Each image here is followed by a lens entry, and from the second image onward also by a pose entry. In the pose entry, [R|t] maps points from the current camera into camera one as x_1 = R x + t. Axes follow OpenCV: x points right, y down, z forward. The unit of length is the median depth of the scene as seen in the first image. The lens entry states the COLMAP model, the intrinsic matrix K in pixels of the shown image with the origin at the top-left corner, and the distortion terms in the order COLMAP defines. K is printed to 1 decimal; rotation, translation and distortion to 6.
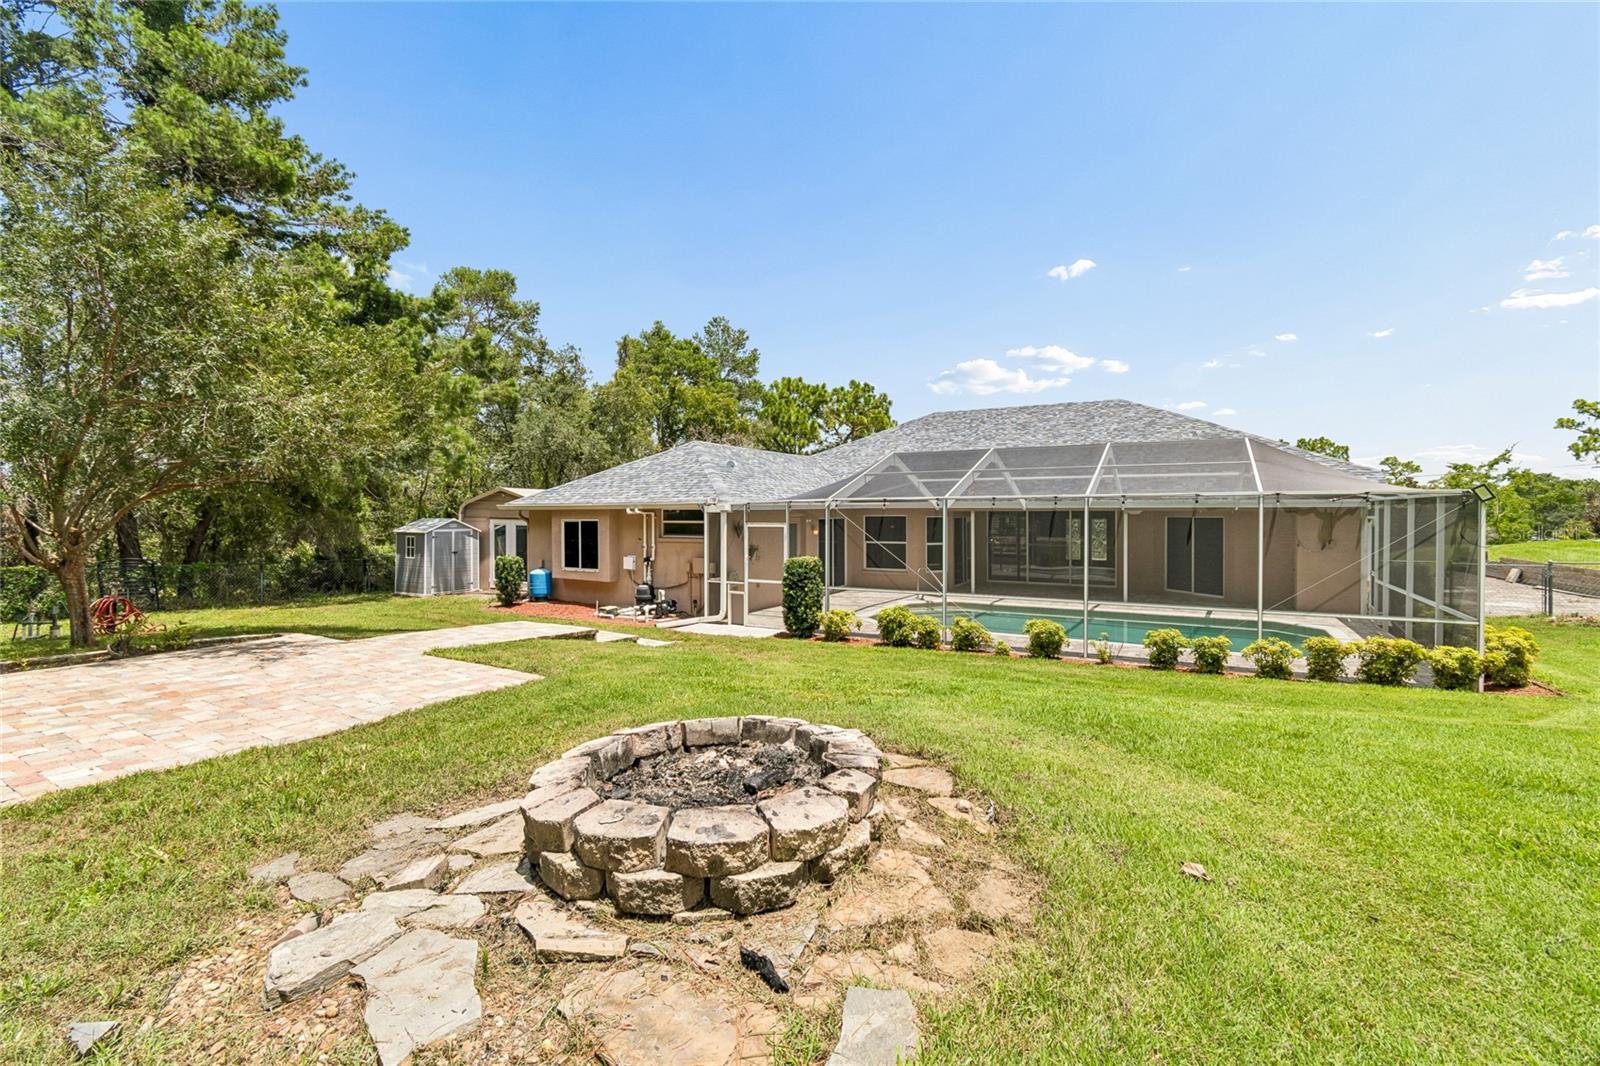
lens RADIAL K [[675.1, 0, 796.5], [0, 675.1, 526.2], [0, 0, 1]] dist [0.002421, -0.000054]
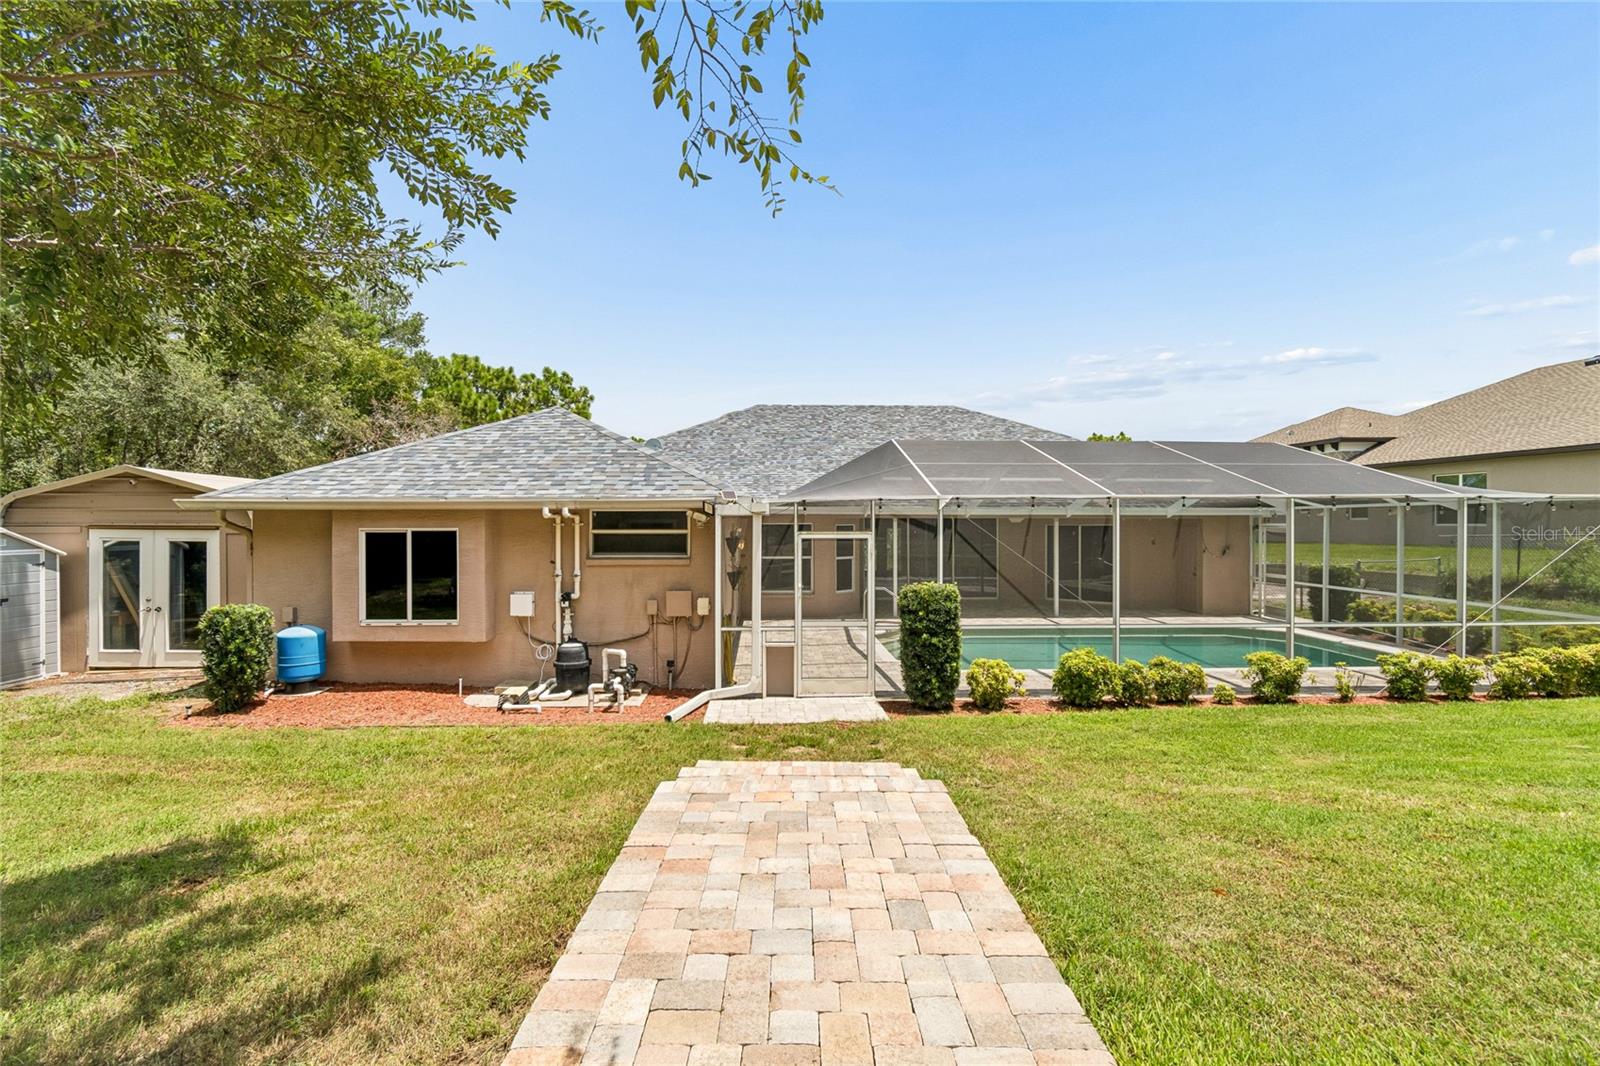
lens RADIAL K [[681.6, 0, 800.0], [0, 681.6, 533.0], [0, 0, 1]] dist [-0.002714, -0.000054]
pose [[0.857152, -0.005042, 0.515038, -0.321731], [0.008722, 0.999951, -0.004728, -0.000912], [-0.514989, 0.008545, 0.857154, 0.369512]]
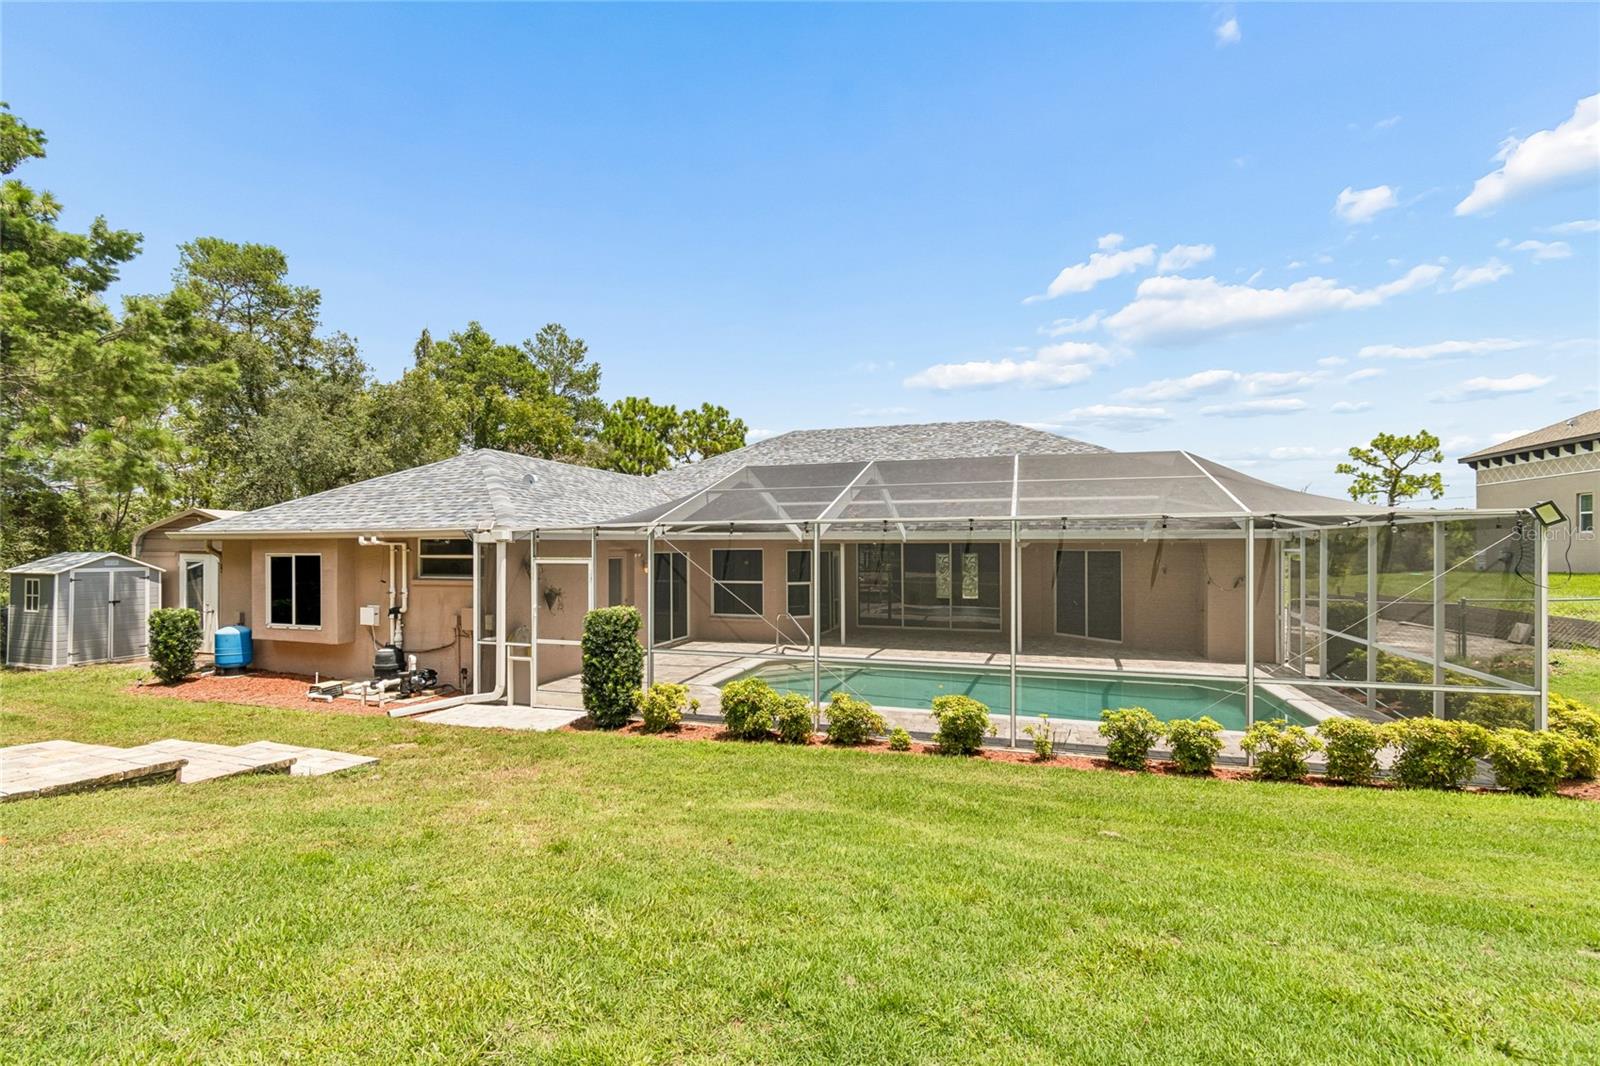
lens RADIAL K [[695.8, 0, 787.6], [0, 695.8, 549.5], [0, 0, 1]] dist [-0.001713, -0.000023]
pose [[0.980843, 0.000646, 0.194798, 0.033331], [0.002881, 0.999837, -0.017820, 0.000048], [-0.194777, 0.018040, 0.980682, 0.201153]]
